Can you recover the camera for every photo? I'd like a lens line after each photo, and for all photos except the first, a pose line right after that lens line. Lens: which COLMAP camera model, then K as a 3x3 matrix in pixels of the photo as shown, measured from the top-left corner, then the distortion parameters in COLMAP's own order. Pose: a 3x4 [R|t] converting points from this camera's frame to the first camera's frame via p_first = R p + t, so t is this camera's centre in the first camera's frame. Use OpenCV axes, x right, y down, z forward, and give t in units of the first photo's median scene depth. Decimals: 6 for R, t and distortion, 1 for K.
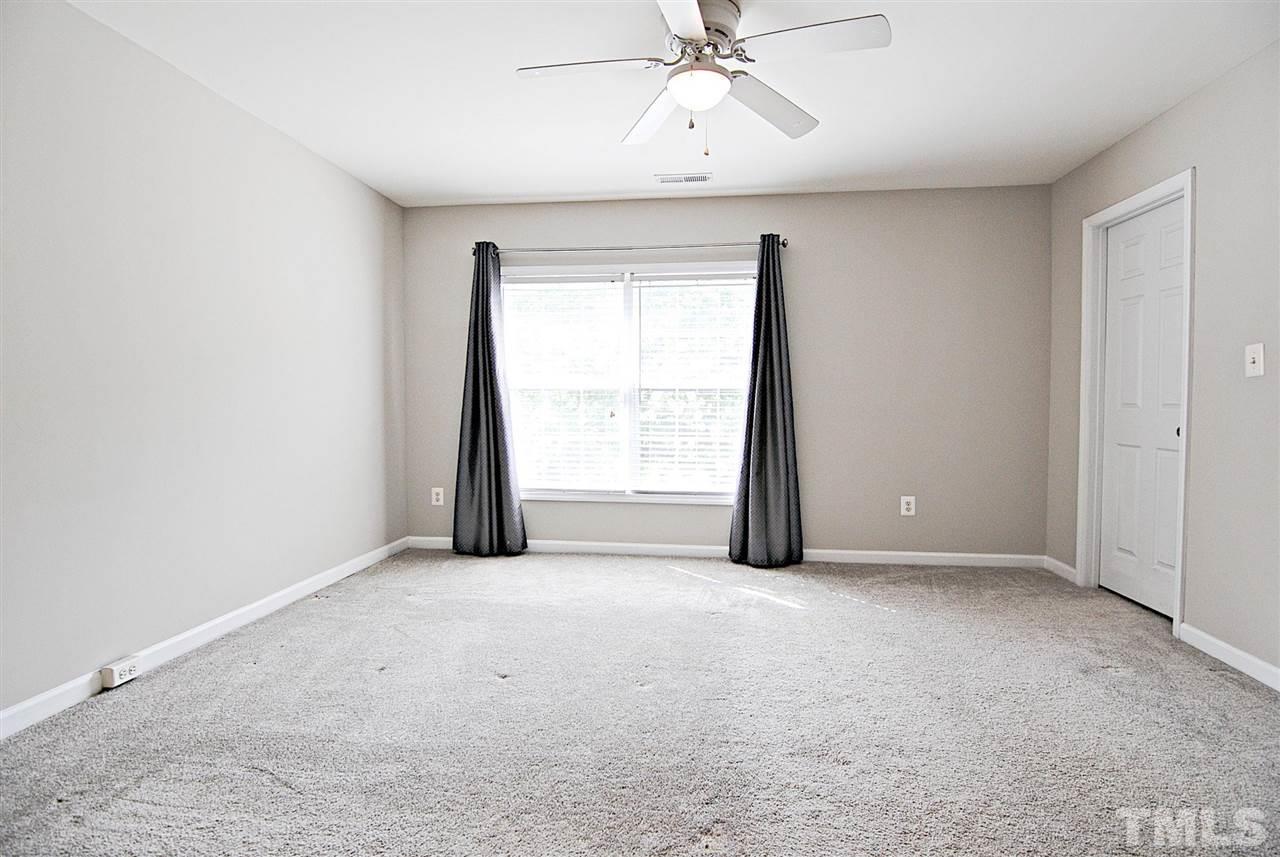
lens RADIAL K [[624.1, 0, 640.0], [0, 624.1, 428.5], [0, 0, 1]] dist [0.000035, -0.016993]
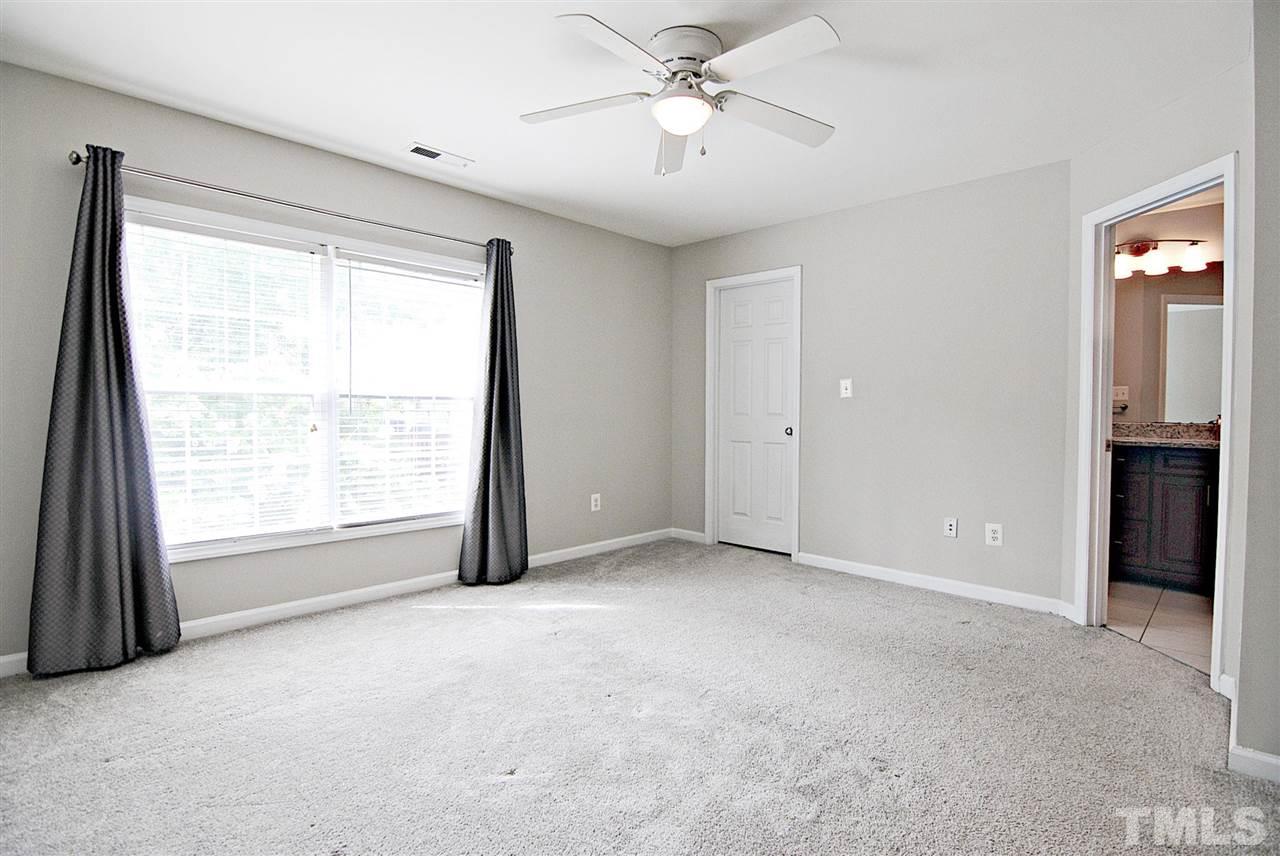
lens RADIAL K [[624.1, 0, 640.0], [0, 624.1, 428.0], [0, 0, 1]] dist [0.000035, -0.016993]
pose [[0.604478, -0.020955, 0.796346, -0.436278], [0.030690, 0.999524, 0.003006, -0.013674], [-0.796030, 0.022623, 0.604834, 0.244007]]
